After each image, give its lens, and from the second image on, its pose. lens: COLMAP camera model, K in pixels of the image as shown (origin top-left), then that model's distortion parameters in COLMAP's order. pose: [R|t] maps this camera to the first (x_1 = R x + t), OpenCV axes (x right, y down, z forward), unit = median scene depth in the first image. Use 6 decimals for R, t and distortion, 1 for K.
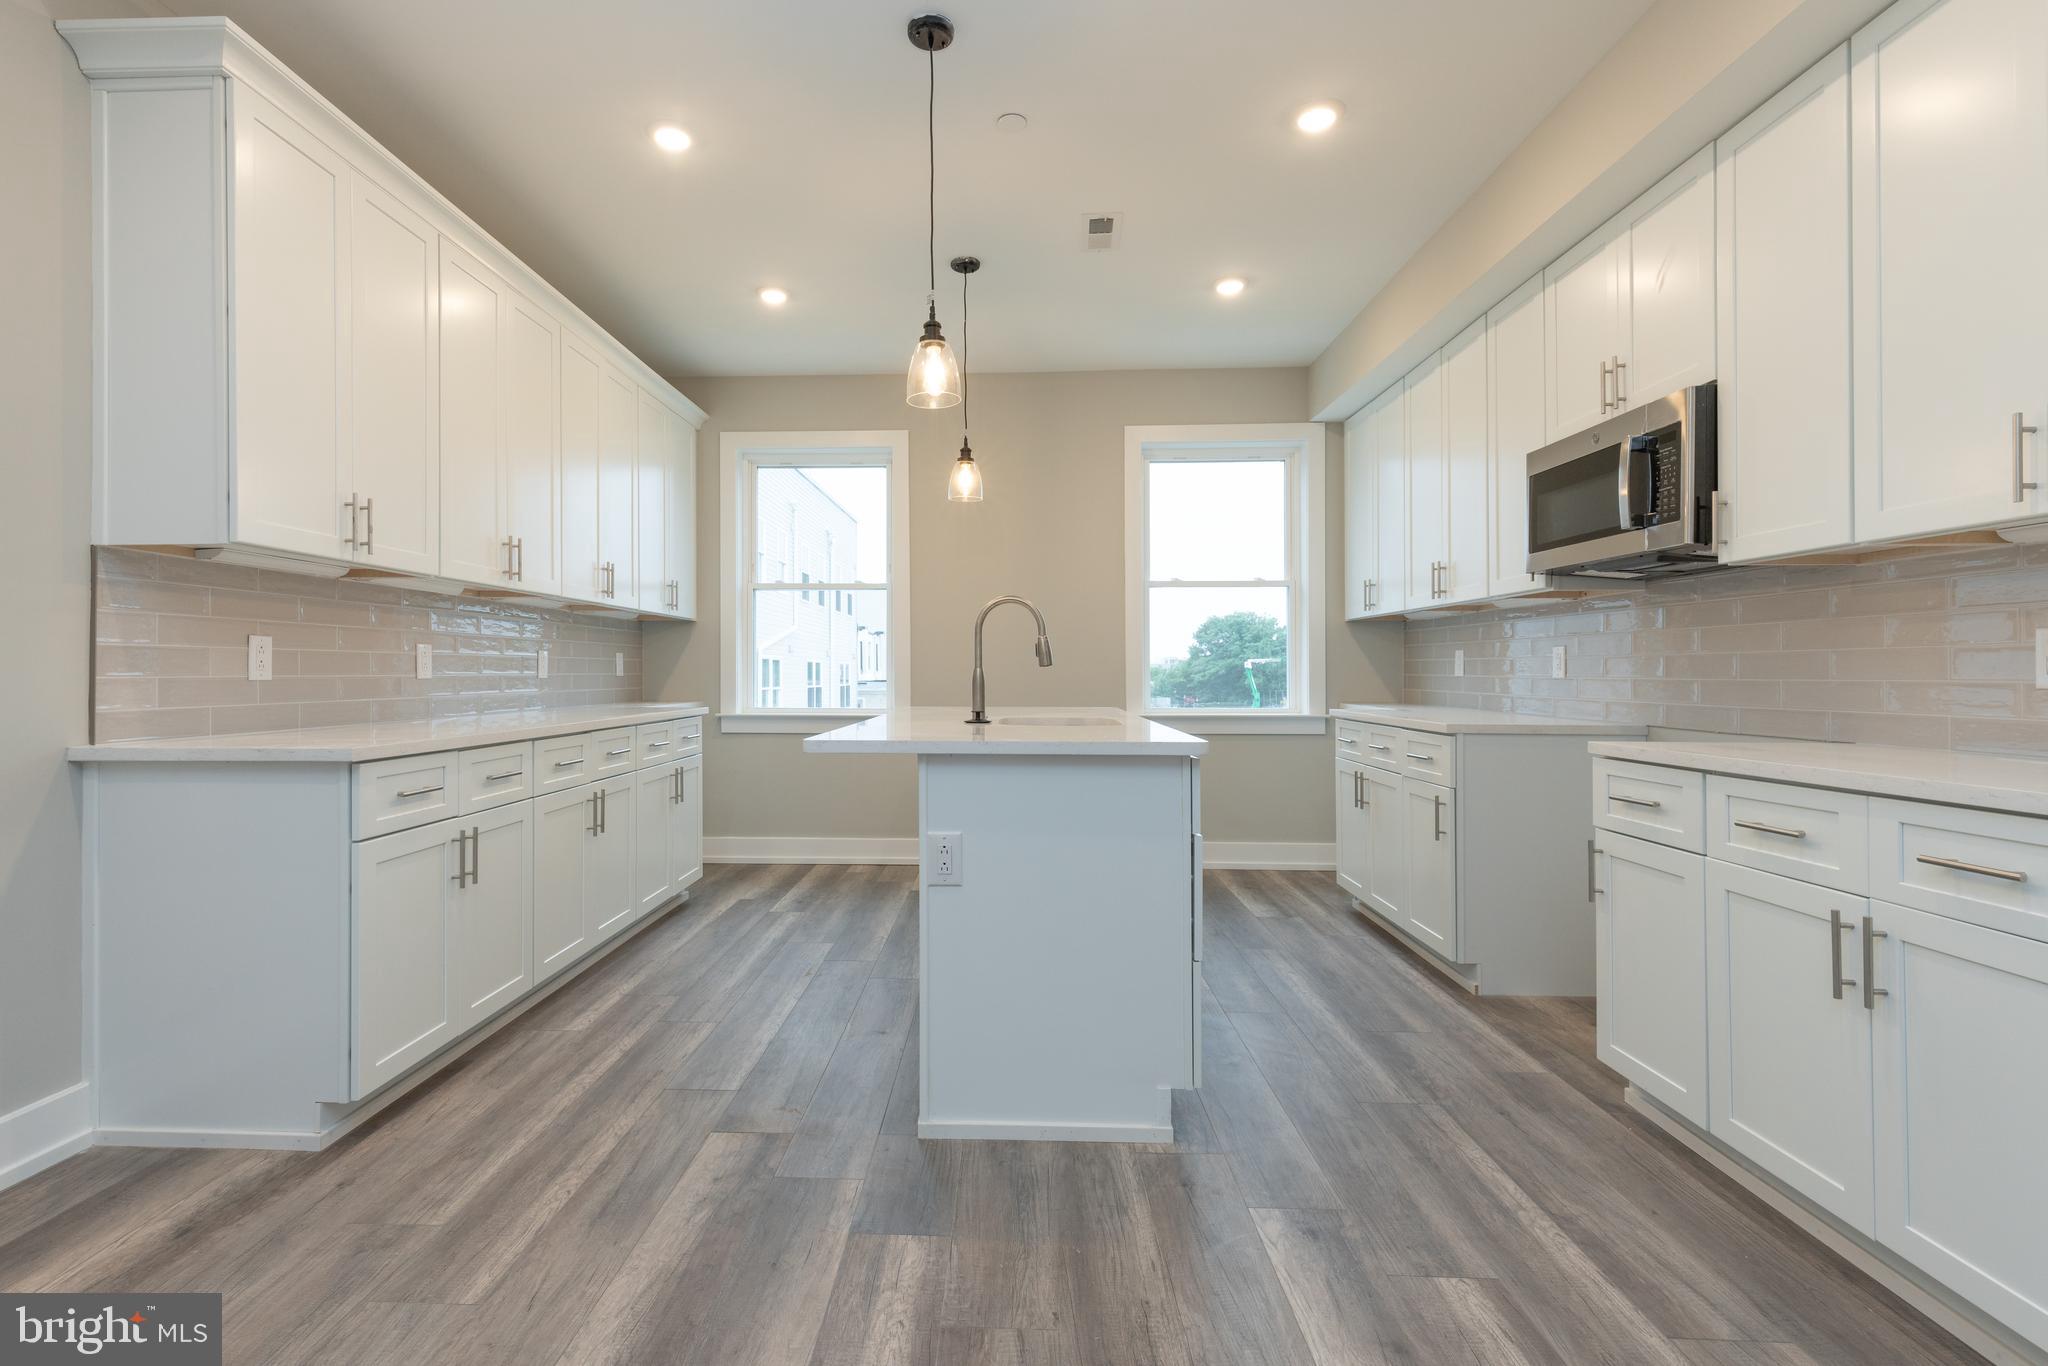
lens RADIAL K [[919.1, 0, 994.9], [0, 919.1, 659.5], [0, 0, 1]] dist [0.003504, 0.000985]
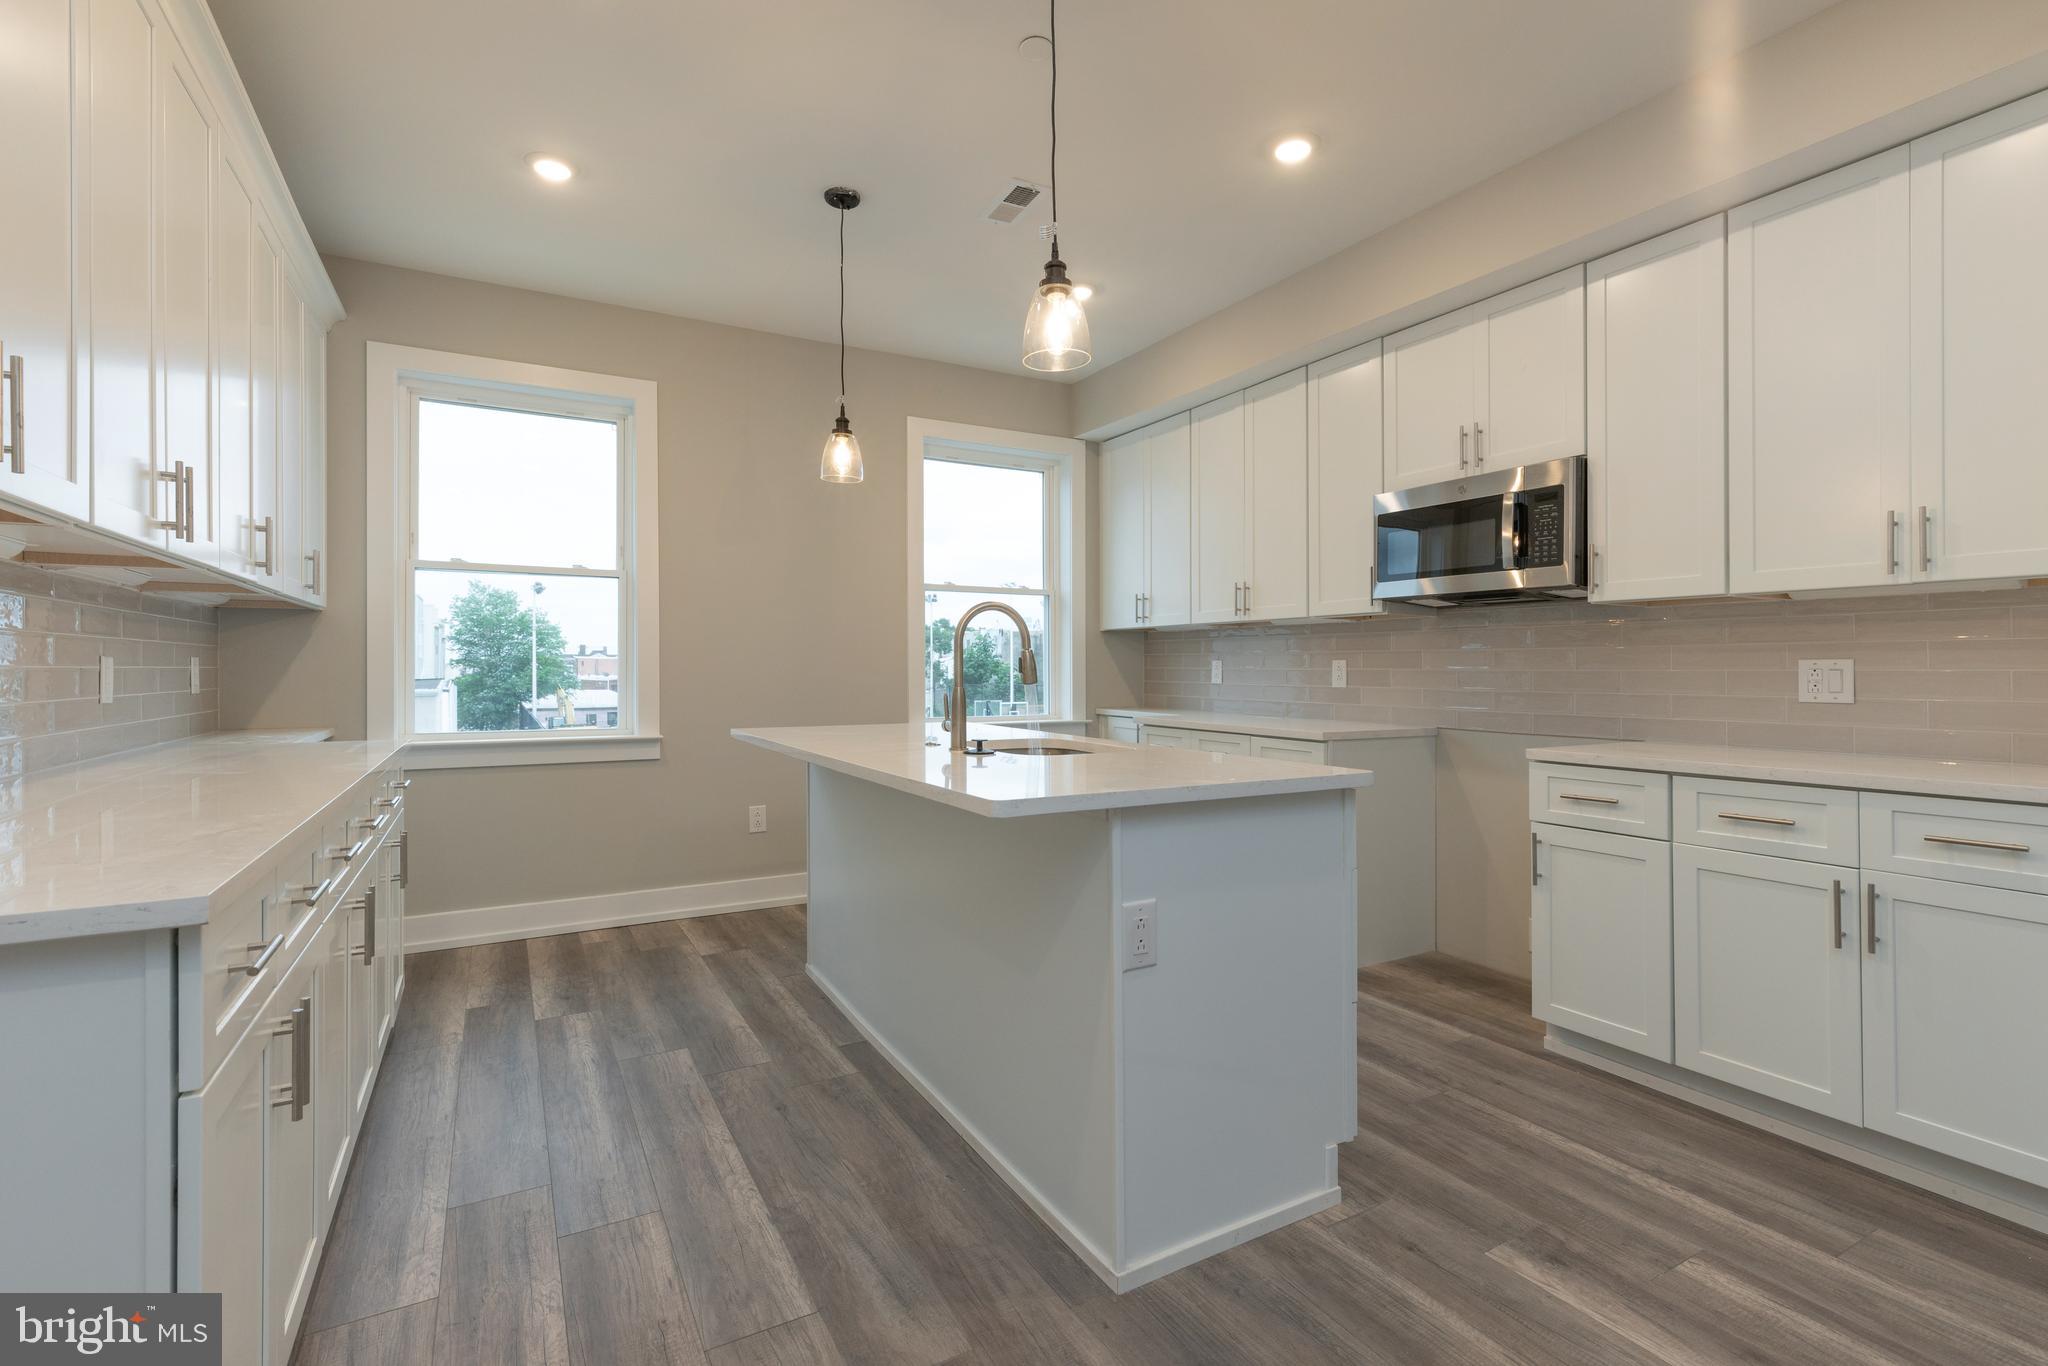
lens RADIAL K [[919.1, 0, 1030.1], [0, 919.1, 635.7], [0, 0, 1]] dist [0.003504, 0.000985]
pose [[0.857203, 0.018073, 0.514662, -0.397806], [-0.007163, 0.999706, -0.023177, -0.018914], [-0.514930, 0.016181, 0.857080, 0.246891]]
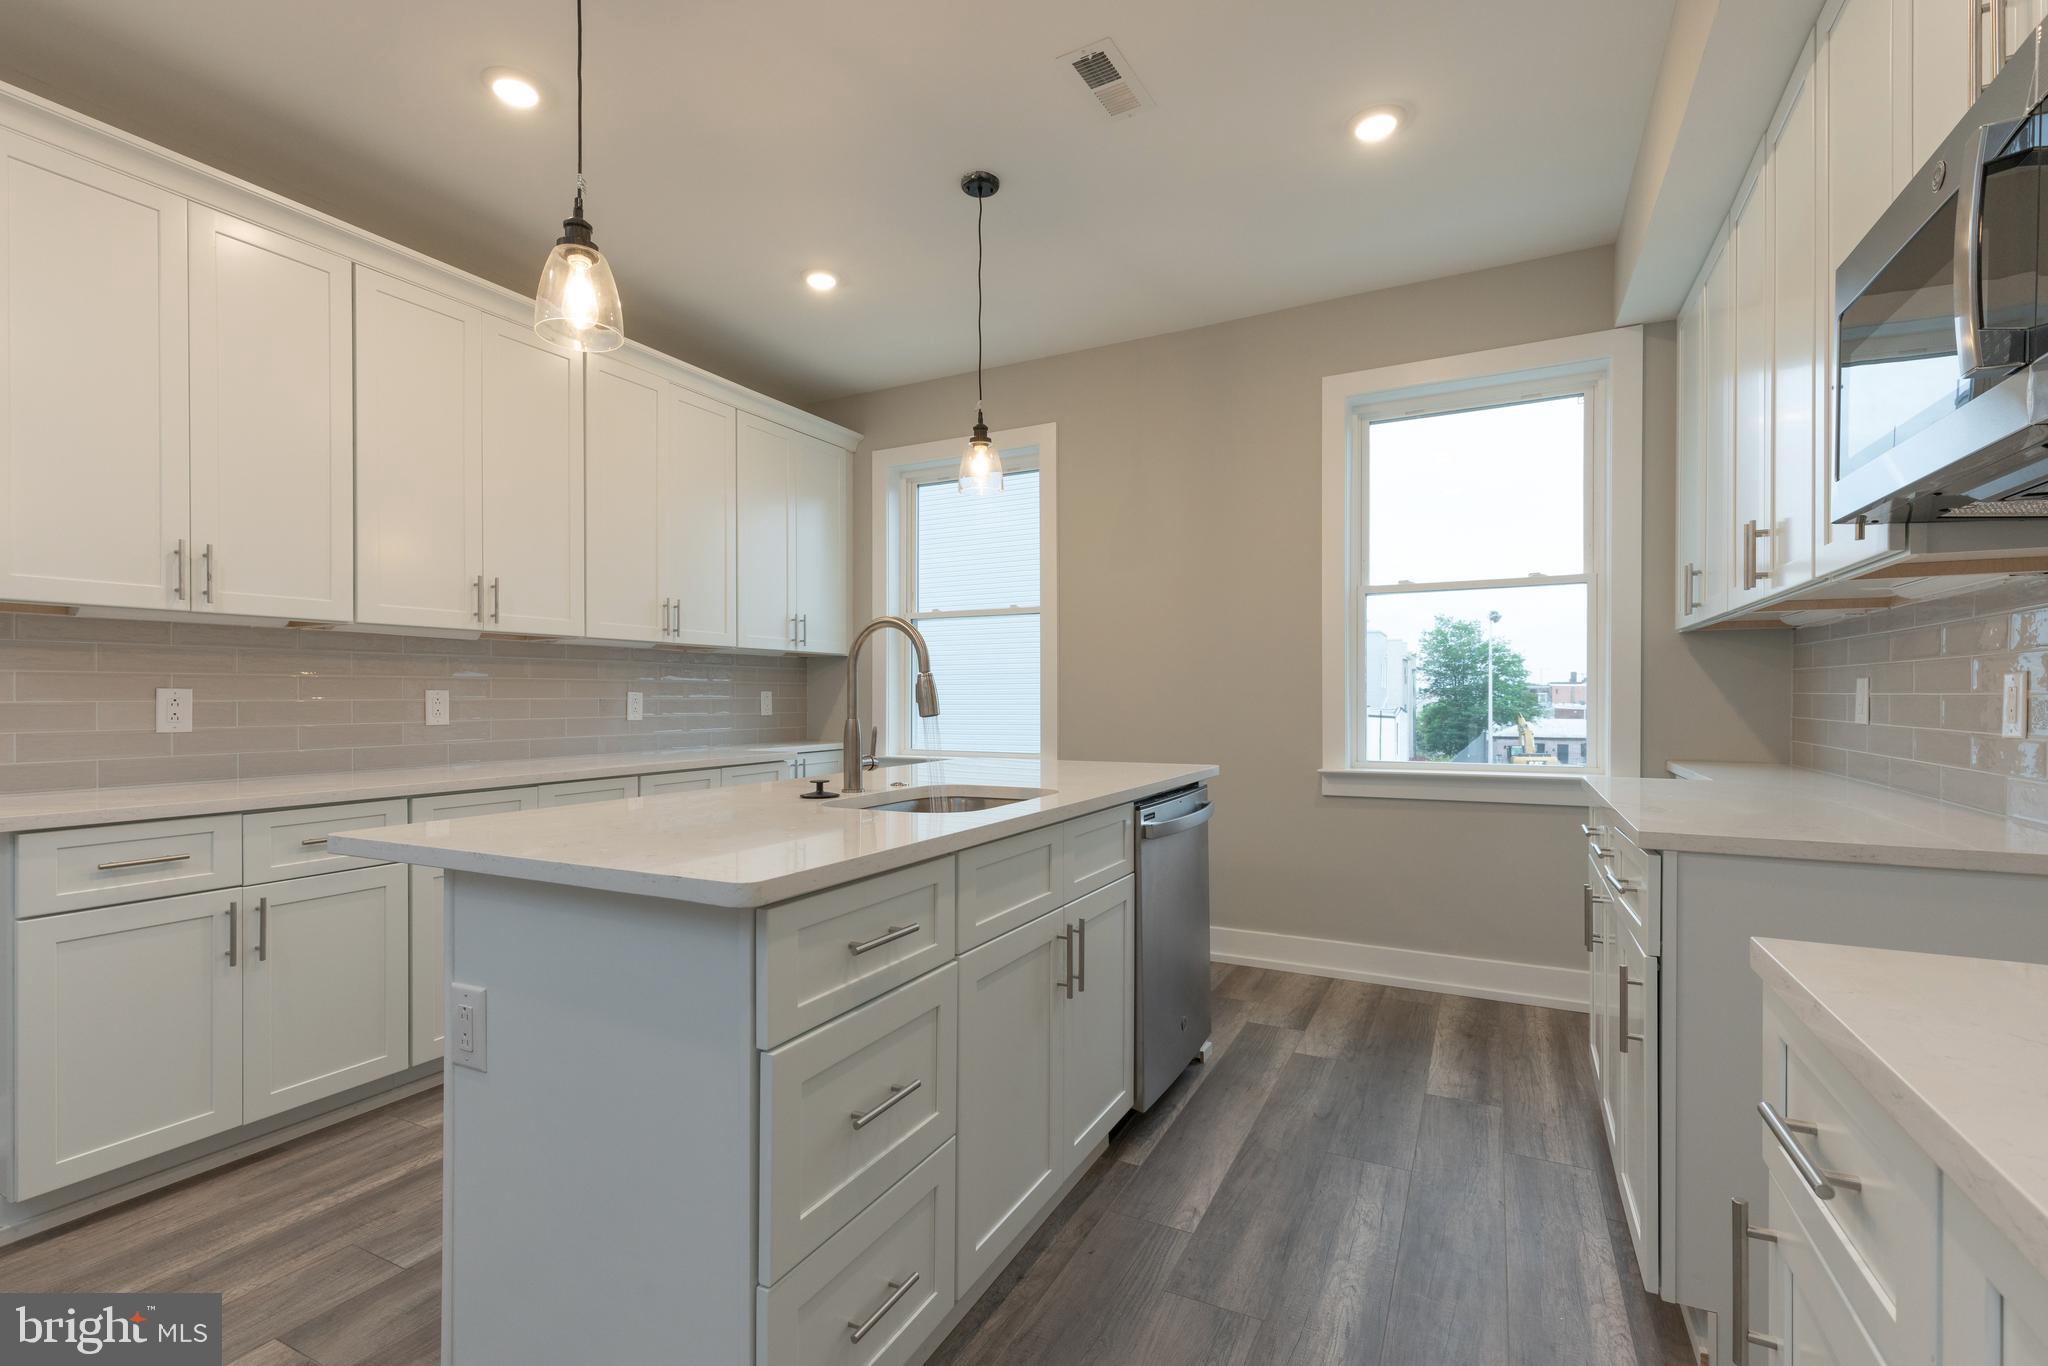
lens RADIAL K [[919.1, 0, 1032.2], [0, 919.1, 693.0], [0, 0, 1]] dist [0.003504, 0.000985]
pose [[0.907626, -0.007005, -0.419721, 0.418558], [0.010703, 0.999922, 0.006456, -0.015177], [0.419643, -0.010352, 0.907630, 0.405504]]
